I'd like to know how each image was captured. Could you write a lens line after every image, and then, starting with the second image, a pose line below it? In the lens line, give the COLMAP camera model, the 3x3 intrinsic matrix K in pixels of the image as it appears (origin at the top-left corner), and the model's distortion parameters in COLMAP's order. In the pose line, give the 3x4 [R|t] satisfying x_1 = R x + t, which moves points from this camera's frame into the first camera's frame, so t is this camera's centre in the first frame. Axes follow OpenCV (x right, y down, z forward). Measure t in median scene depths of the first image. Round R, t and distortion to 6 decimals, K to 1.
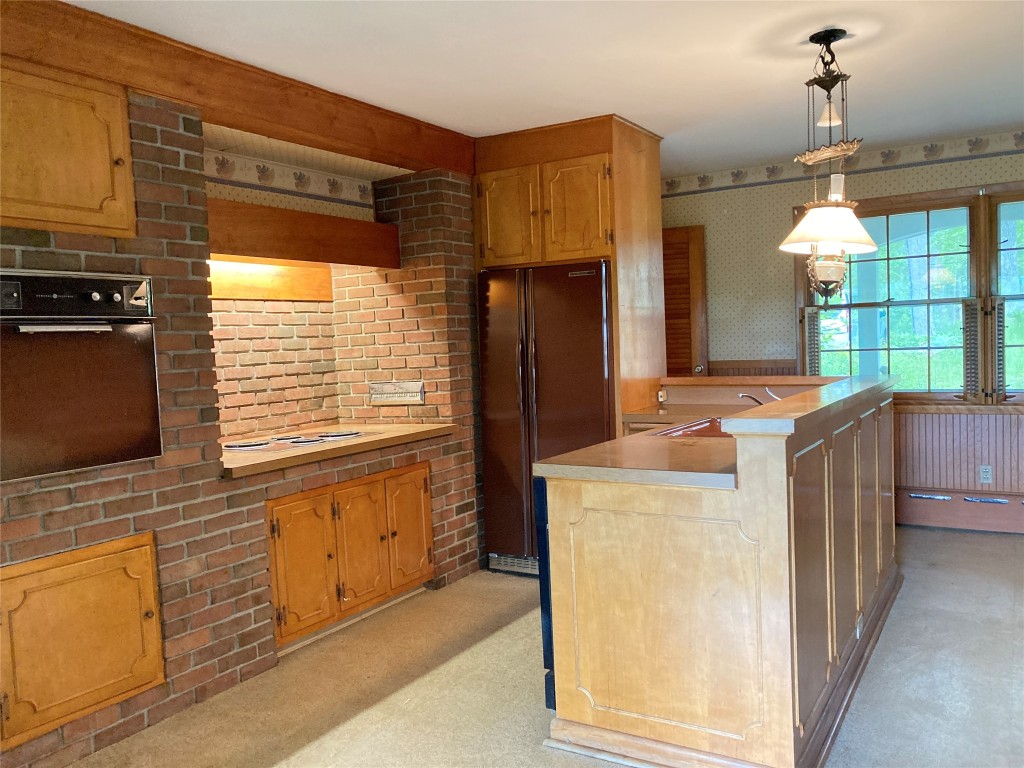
lens RADIAL K [[847.9, 0, 512.0], [0, 847.9, 384.0], [0, 0, 1]] dist [0.023236, 0.007945]
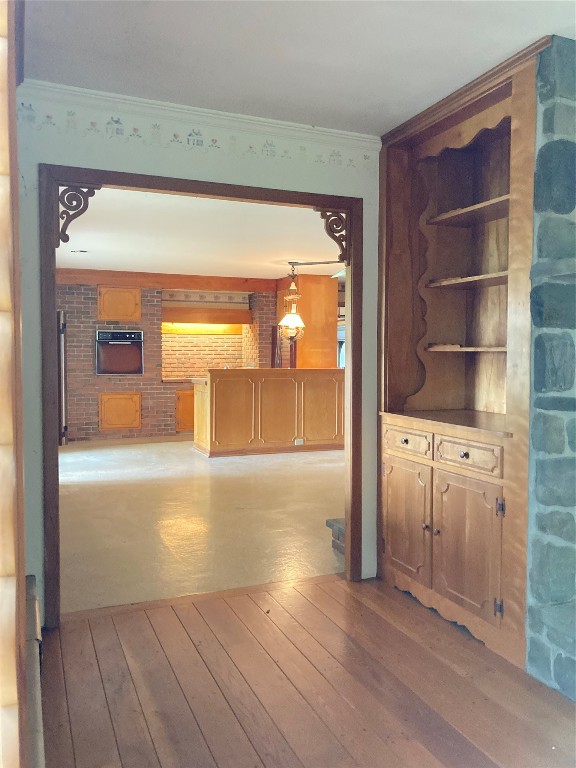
lens RADIAL K [[628.7, 0, 286.4], [0, 628.7, 373.2], [0, 0, 1]] dist [0.084356, -0.101042]
pose [[0.805114, 0.060335, -0.590043, 1.811176], [-0.065544, 0.997770, 0.012593, -0.003714], [0.589487, 0.028535, 0.807274, -0.987135]]
